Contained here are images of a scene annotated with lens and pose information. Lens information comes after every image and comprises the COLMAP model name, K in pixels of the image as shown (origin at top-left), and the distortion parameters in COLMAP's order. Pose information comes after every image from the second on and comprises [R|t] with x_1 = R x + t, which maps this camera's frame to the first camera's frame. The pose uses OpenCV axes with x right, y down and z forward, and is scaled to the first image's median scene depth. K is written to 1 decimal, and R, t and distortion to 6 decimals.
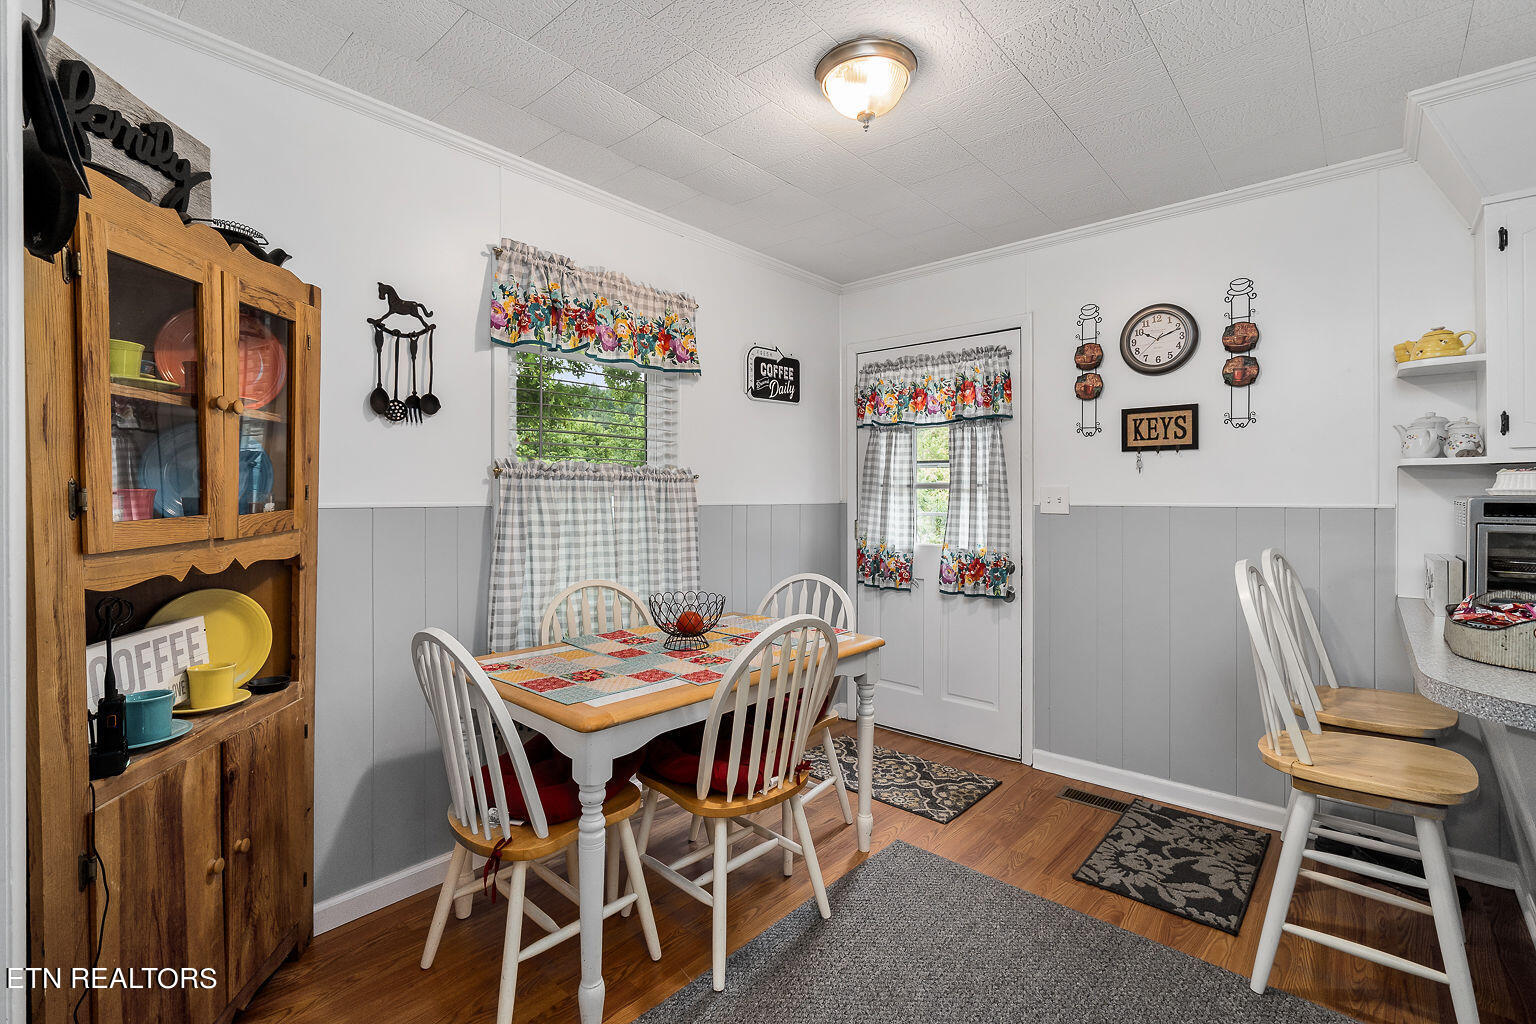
lens RADIAL K [[692.5, 0, 773.4], [0, 692.5, 494.8], [0, 0, 1]] dist [-0.000814, -0.000332]
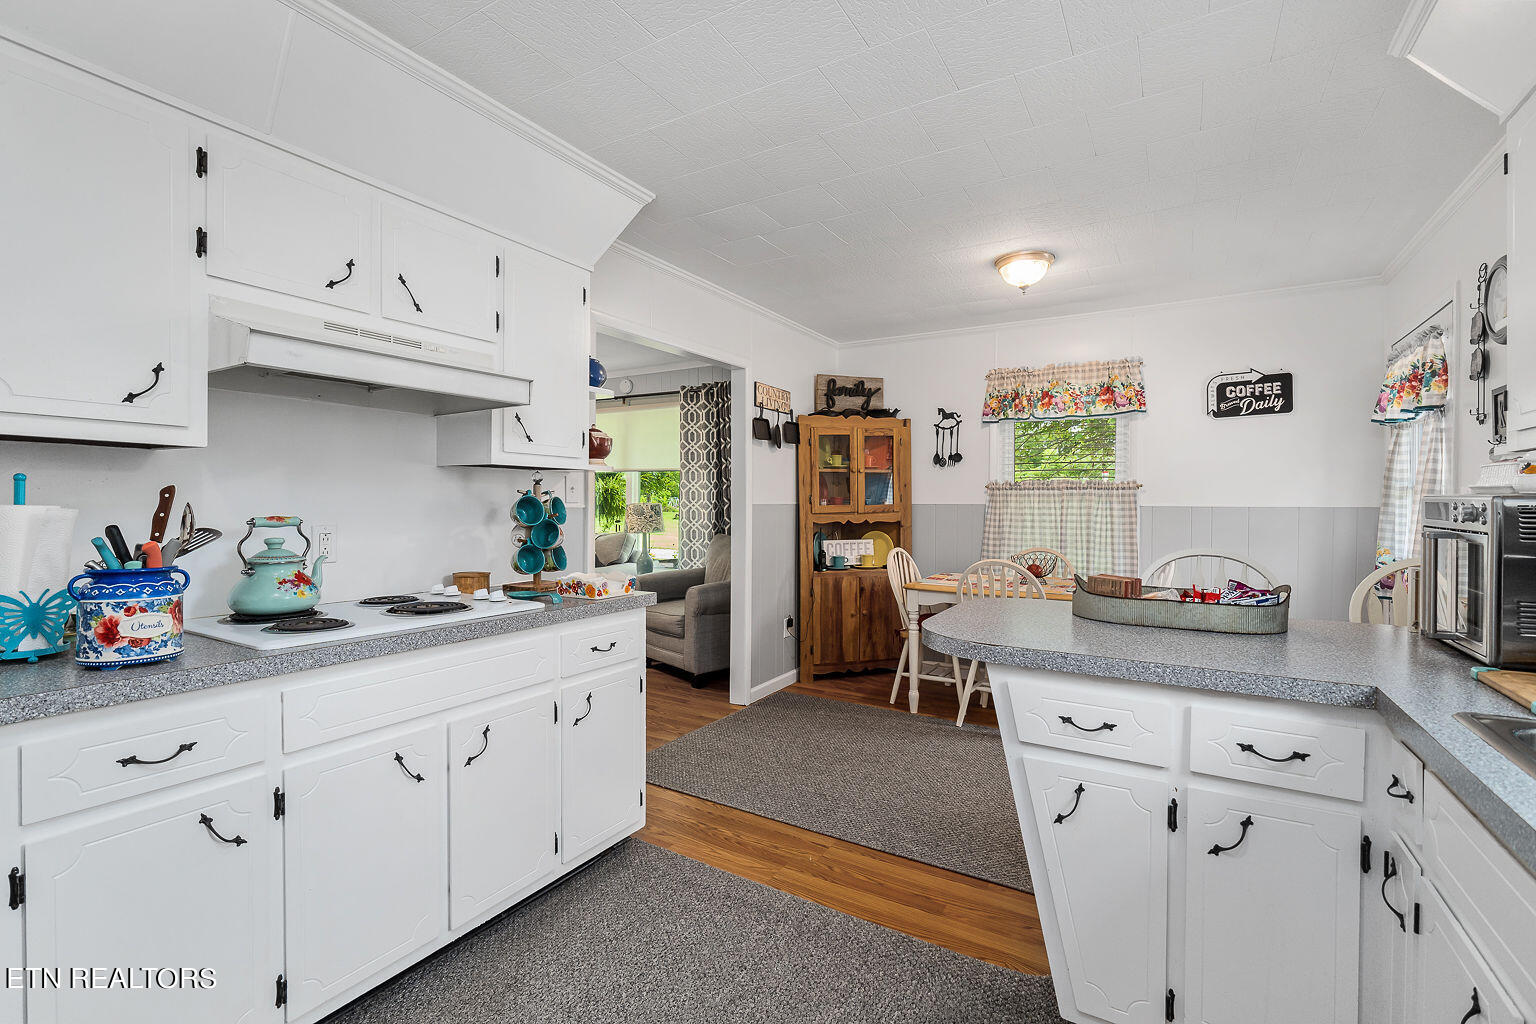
lens RADIAL K [[676.3, 0, 768.0], [0, 676.3, 512.0], [0, 0, 1]] dist [-0.013447, -0.000240]
pose [[0.171068, 0.013670, -0.985164, 1.213988], [-0.001825, 0.999906, 0.013557, 0.011198], [0.985258, -0.000521, 0.171077, 0.033402]]
